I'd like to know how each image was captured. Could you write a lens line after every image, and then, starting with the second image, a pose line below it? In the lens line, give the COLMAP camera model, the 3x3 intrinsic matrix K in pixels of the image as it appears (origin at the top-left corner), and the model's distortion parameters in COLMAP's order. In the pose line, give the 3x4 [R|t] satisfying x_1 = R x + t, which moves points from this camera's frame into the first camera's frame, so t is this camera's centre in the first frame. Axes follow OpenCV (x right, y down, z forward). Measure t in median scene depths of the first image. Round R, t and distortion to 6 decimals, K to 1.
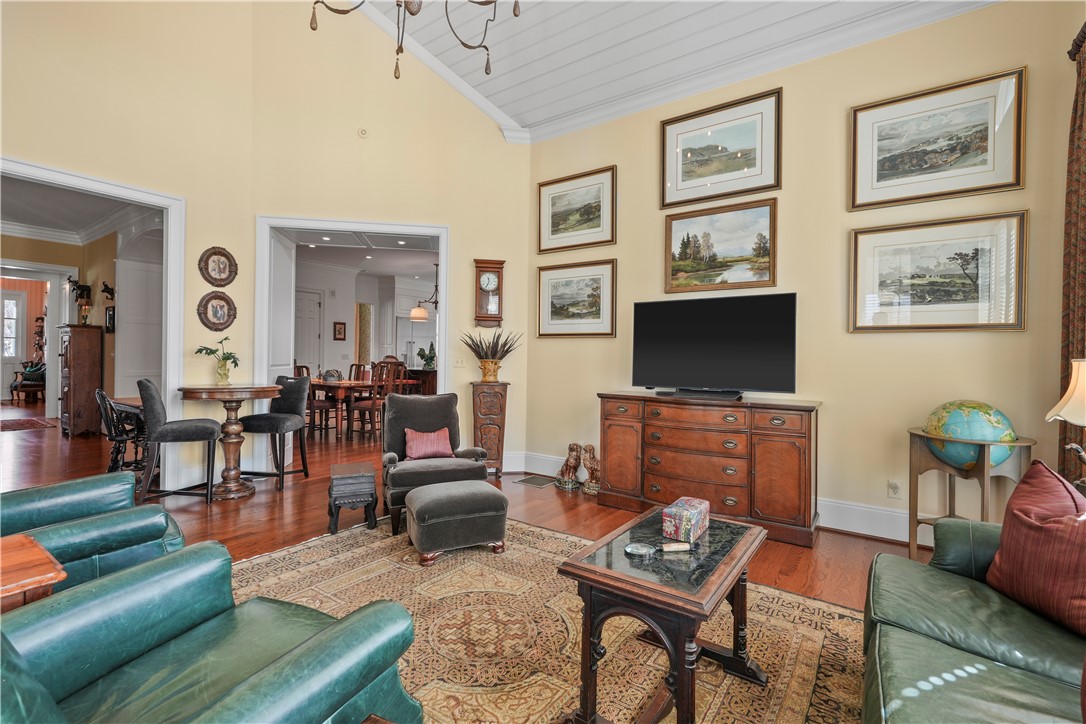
lens RADIAL K [[477.4, 0, 541.4], [0, 477.4, 356.3], [0, 0, 1]] dist [0.005120, 0.000876]
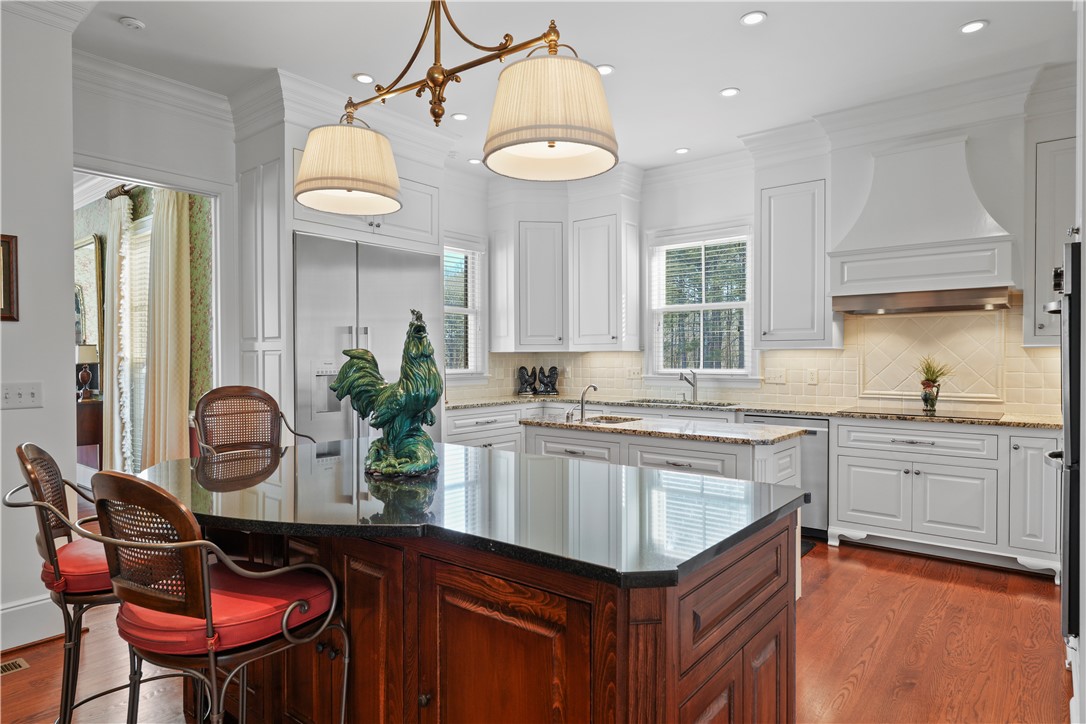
lens RADIAL K [[631.8, 0, 542.2], [0, 631.8, 363.4], [0, 0, 1]] dist [0.007104, -0.002051]
pose [[0.997631, -0.016583, -0.066761, -0.164951], [0.017120, 0.999826, 0.007475, -0.012951], [0.066626, -0.008600, 0.997741, 0.754018]]
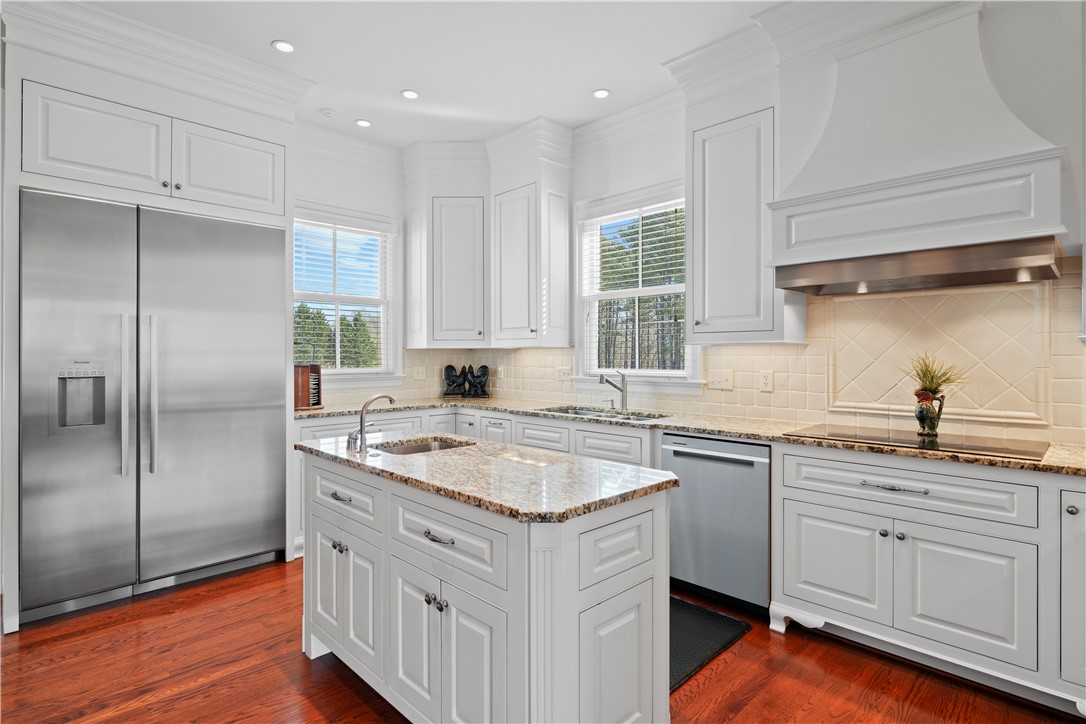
lens RADIAL K [[553.4, 0, 541.1], [0, 553.4, 353.2], [0, 0, 1]] dist [0.001678, -0.000421]
pose [[0.983473, -0.016300, -0.180318, -0.057091], [0.015211, 0.999857, -0.007422, -0.011023], [0.180413, 0.004557, 0.983580, 0.923479]]
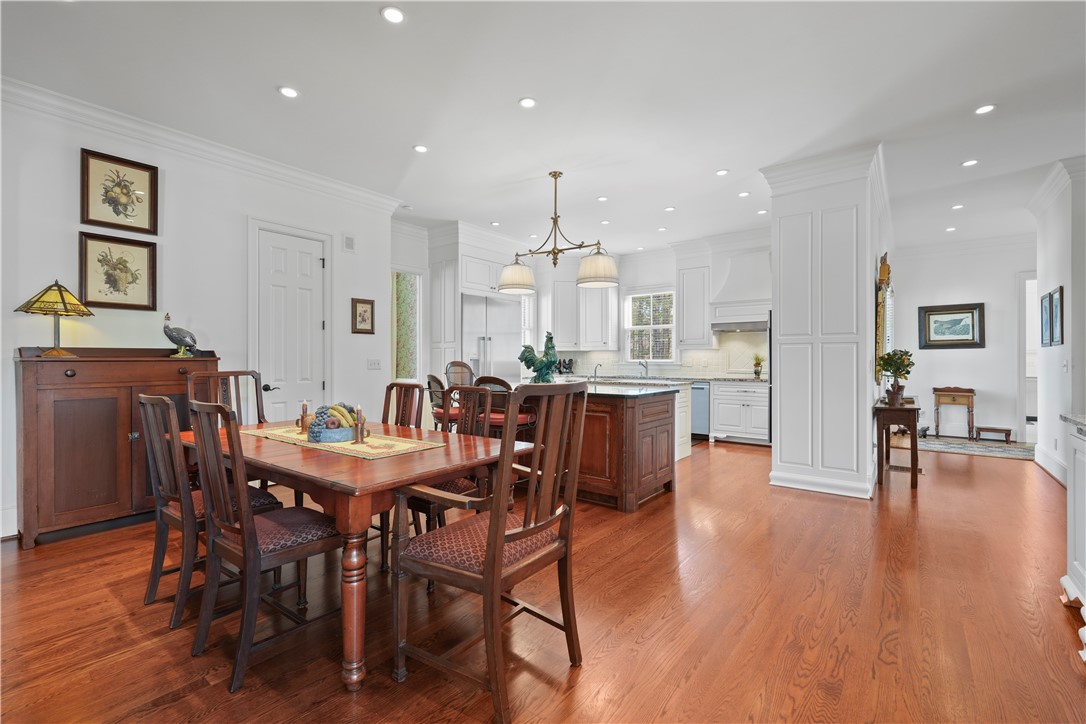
lens RADIAL K [[477.4, 0, 540.5], [0, 477.4, 361.2], [0, 0, 1]] dist [0.005120, 0.000876]
pose [[0.998314, -0.013431, -0.056478, -0.202899], [0.013440, 0.999910, -0.000208, -0.000988], [0.056476, -0.000552, 0.998404, 0.496942]]
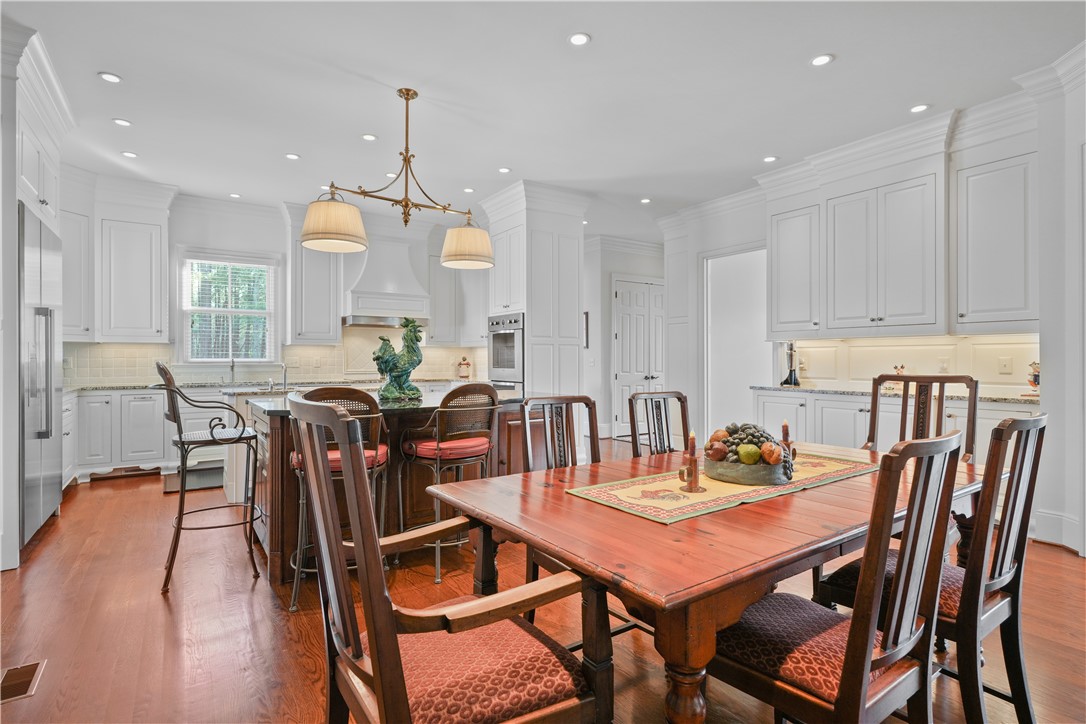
lens RADIAL K [[553.4, 0, 542.1], [0, 553.4, 357.7], [0, 0, 1]] dist [0.001678, -0.000421]
pose [[0.363581, -0.012561, 0.931478, -0.535235], [0.007324, 0.999917, 0.010625, -0.006427], [-0.931534, 0.002959, 0.363643, 0.743200]]
